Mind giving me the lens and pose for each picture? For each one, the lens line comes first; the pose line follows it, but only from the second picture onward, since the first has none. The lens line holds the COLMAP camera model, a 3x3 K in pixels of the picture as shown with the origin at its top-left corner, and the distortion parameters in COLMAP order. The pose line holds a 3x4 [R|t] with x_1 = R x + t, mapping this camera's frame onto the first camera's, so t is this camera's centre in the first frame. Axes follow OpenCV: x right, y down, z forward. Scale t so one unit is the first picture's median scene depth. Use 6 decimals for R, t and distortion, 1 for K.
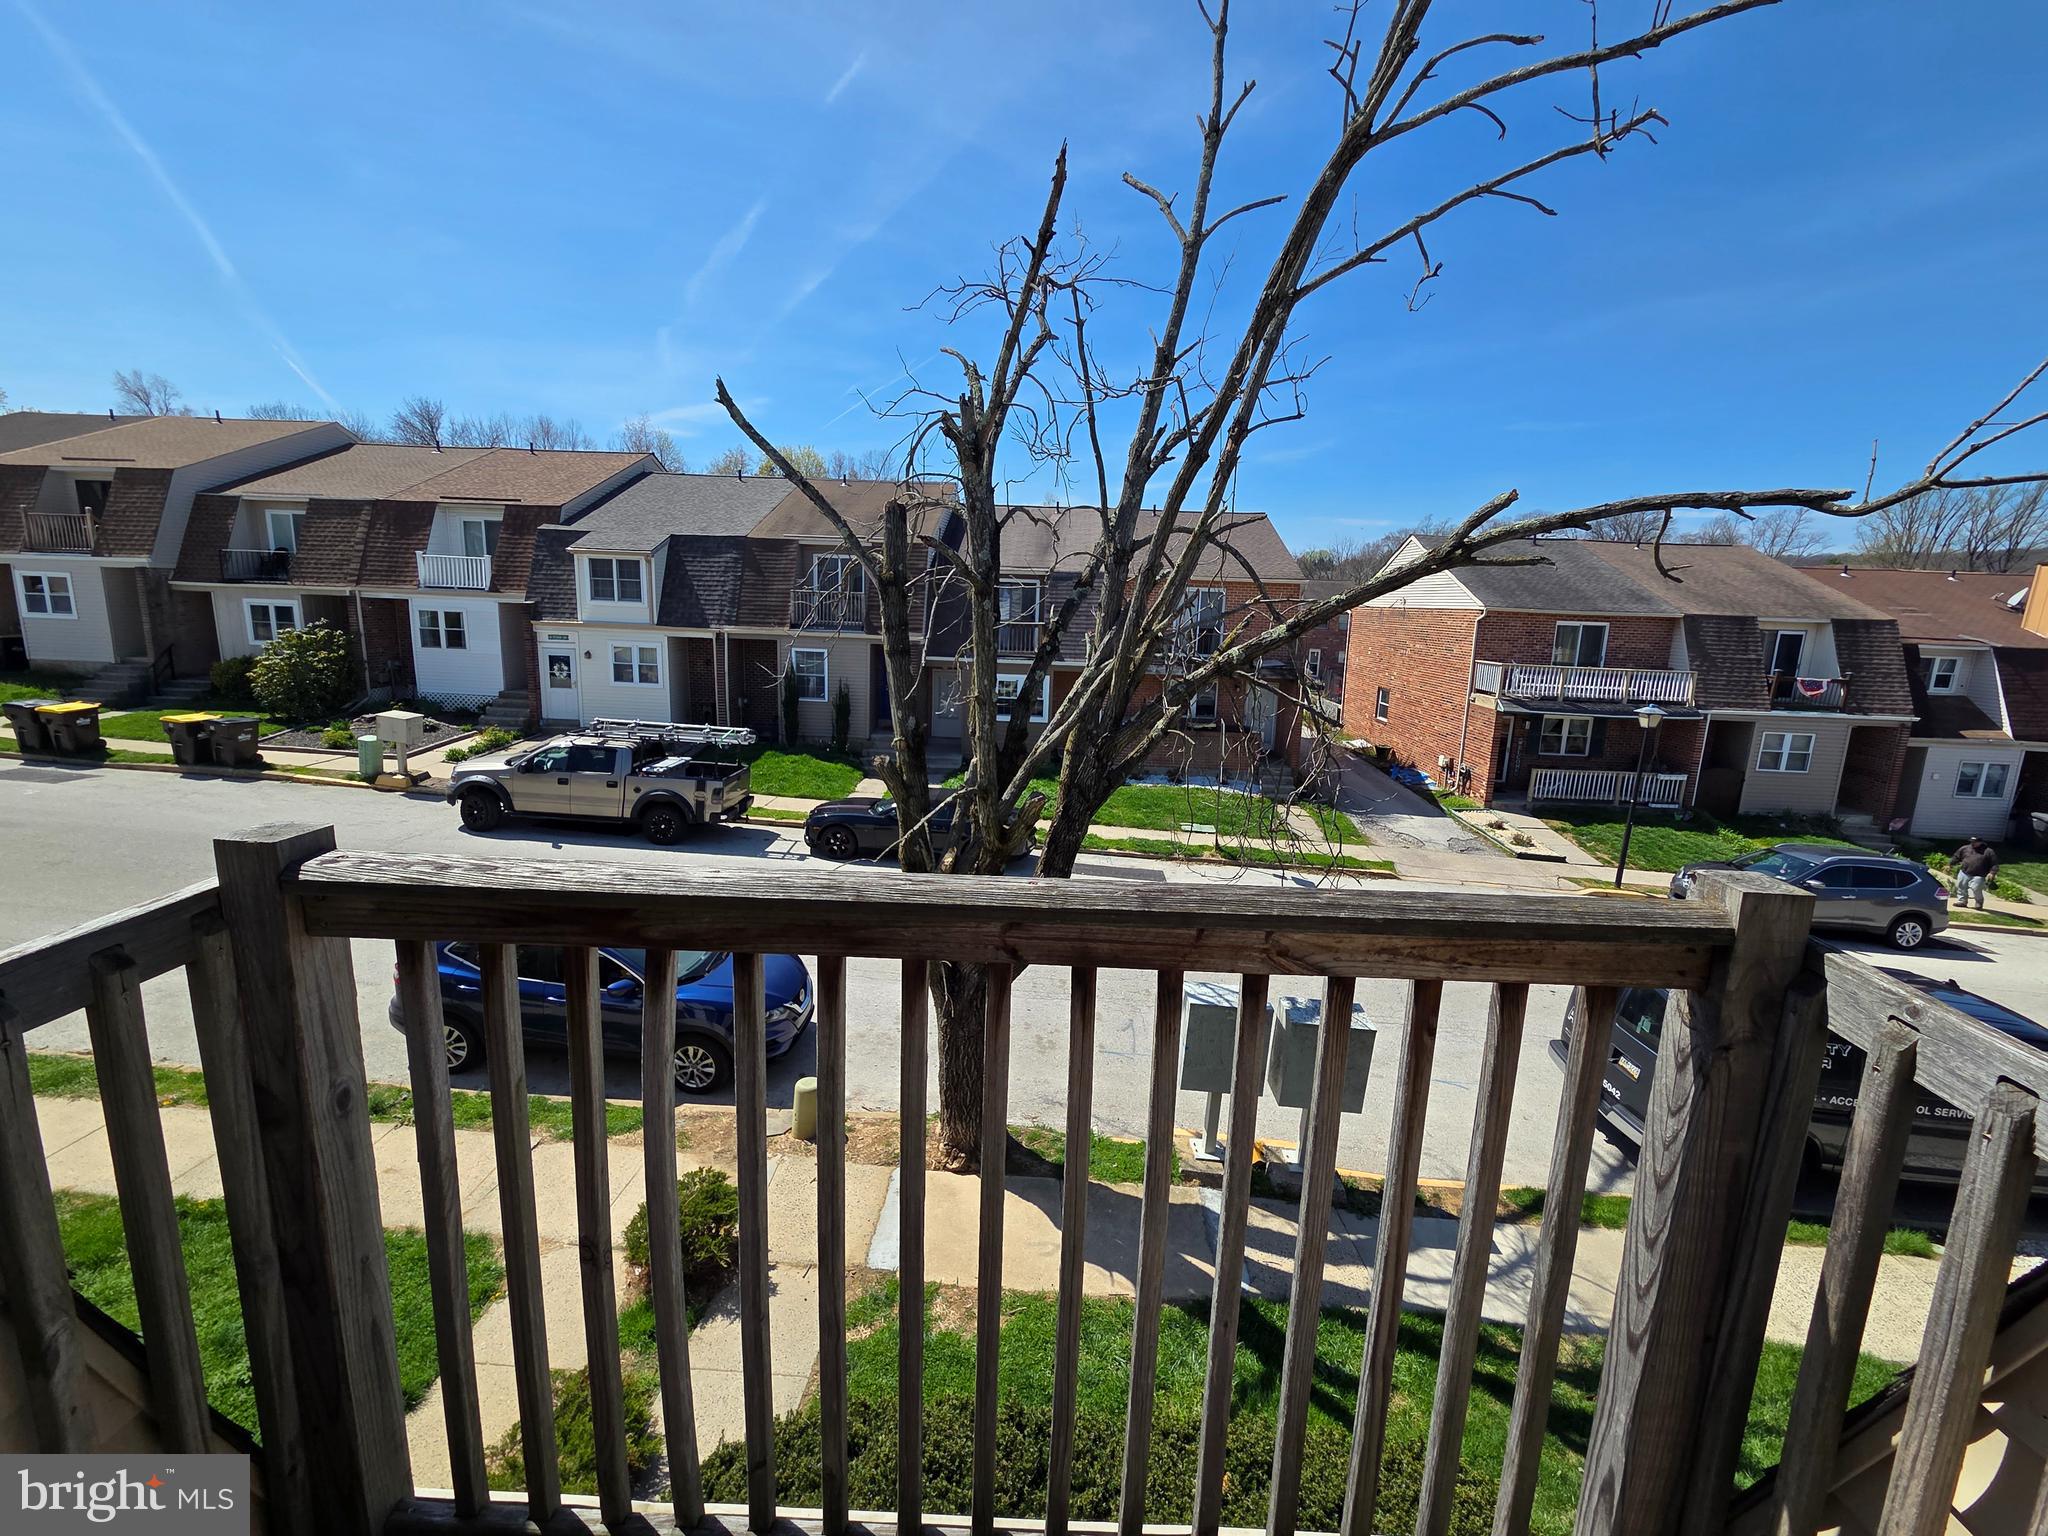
lens RADIAL K [[901.0, 0, 1063.7], [0, 901.0, 769.5], [0, 0, 1]] dist [0.022214, -0.000177]
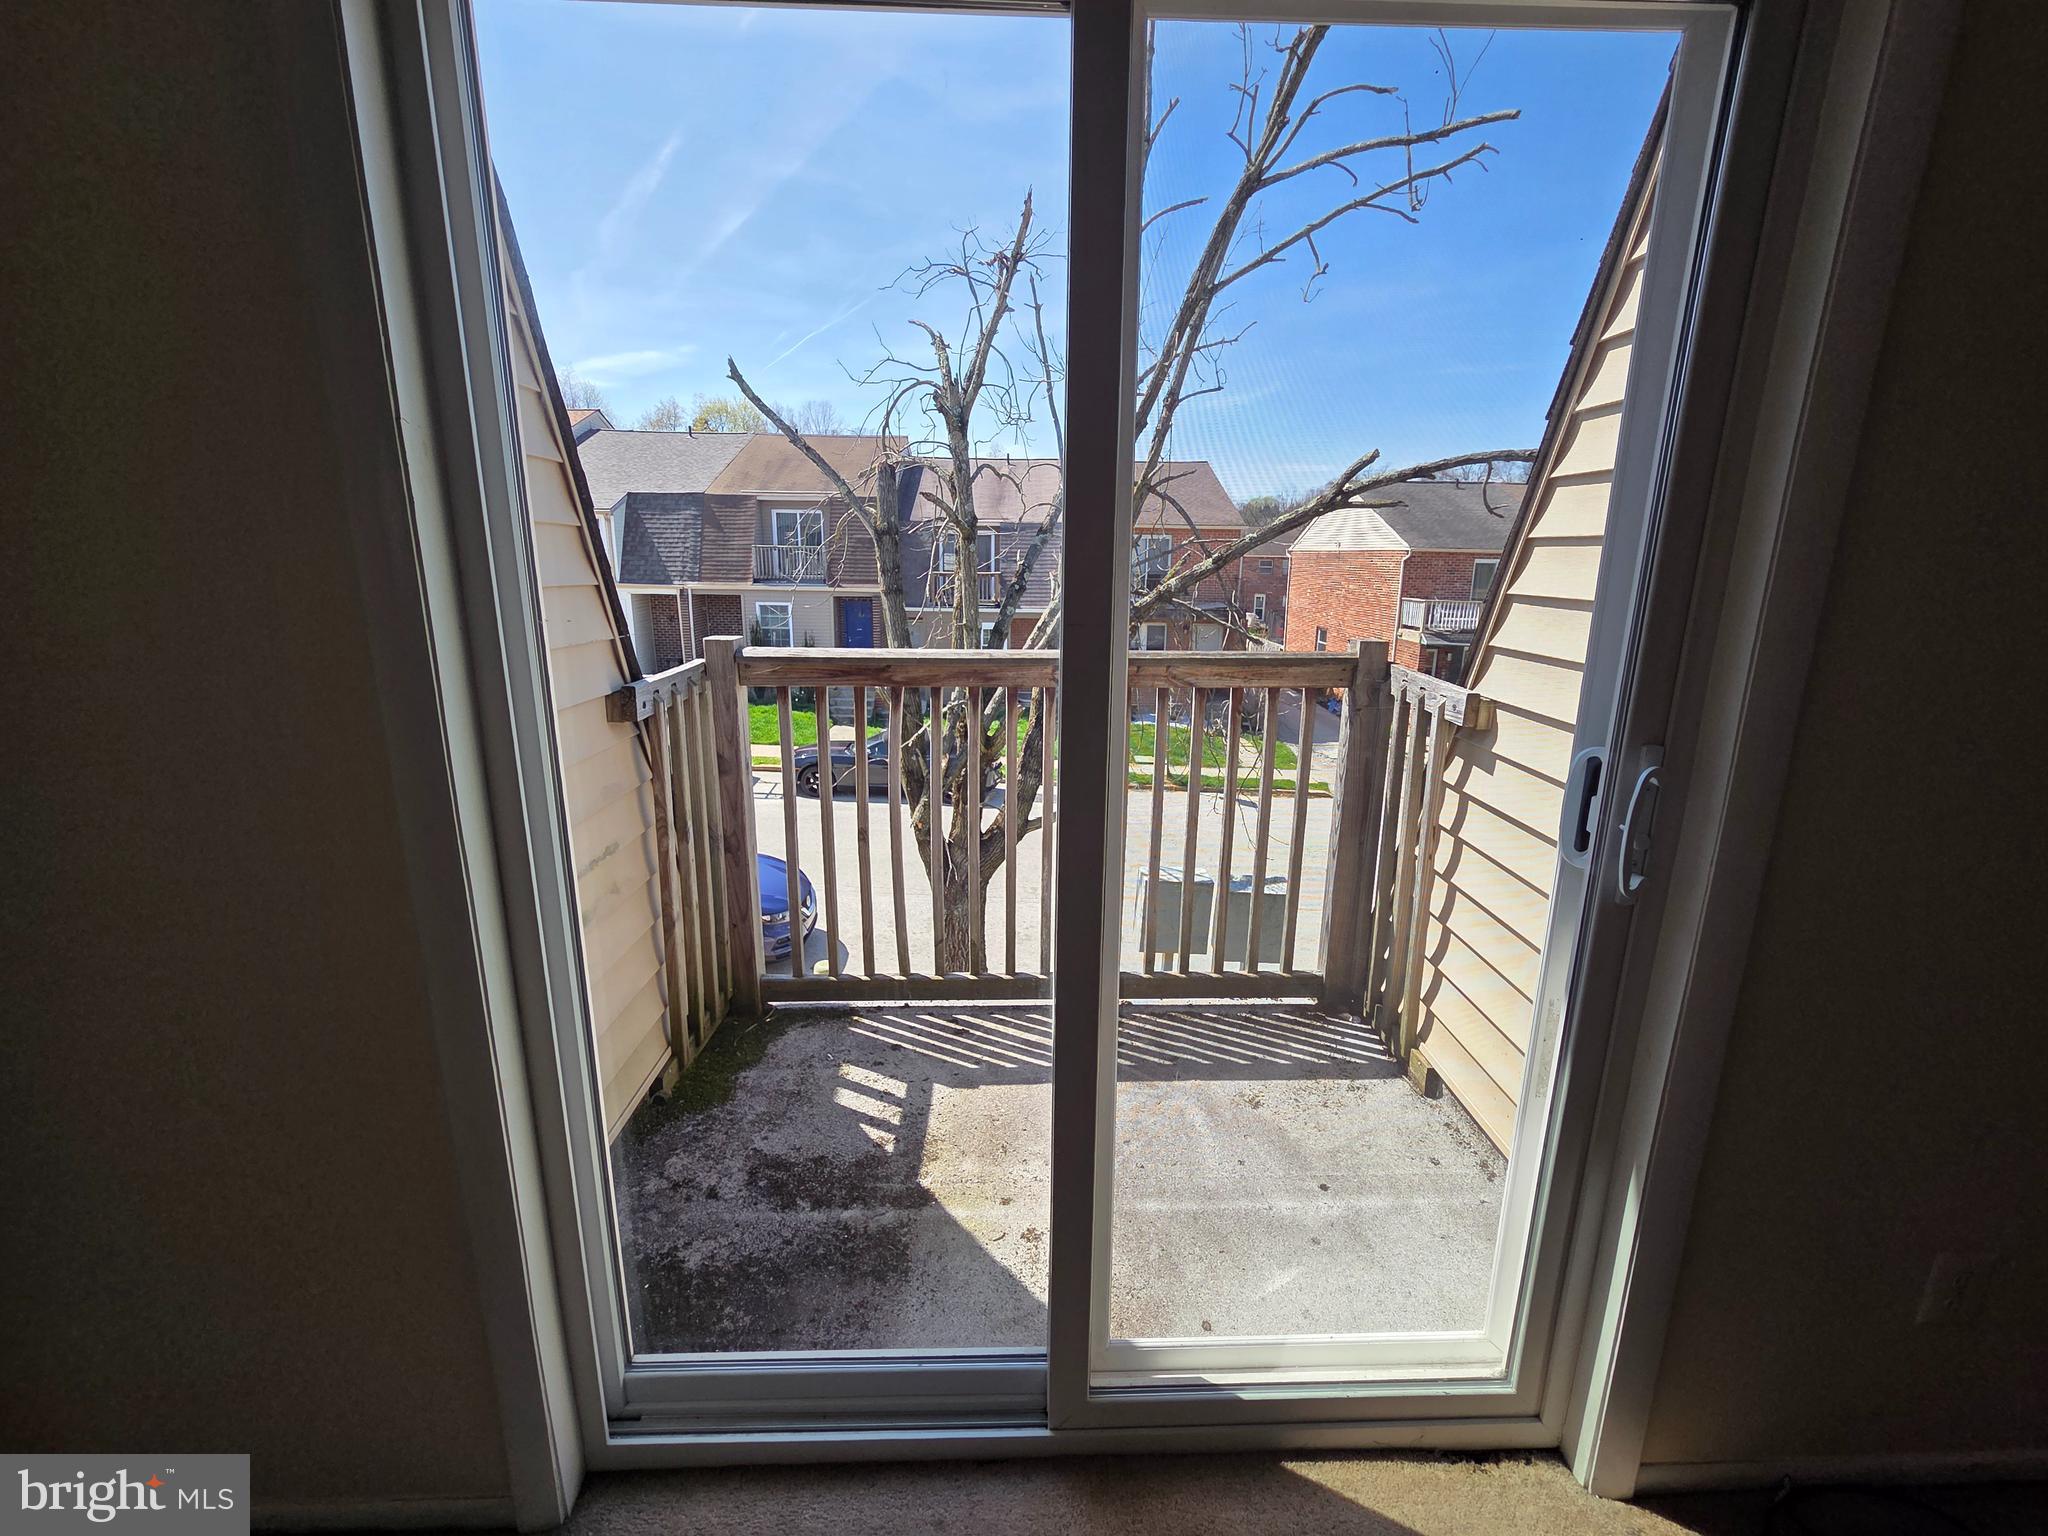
lens RADIAL K [[901.0, 0, 1063.7], [0, 901.0, 769.5], [0, 0, 1]] dist [0.022214, -0.000177]
pose [[0.998216, -0.033256, 0.049590, -0.026718], [0.030694, 0.998199, 0.051550, 0.051046], [-0.051215, -0.049936, 0.997438, -0.213844]]
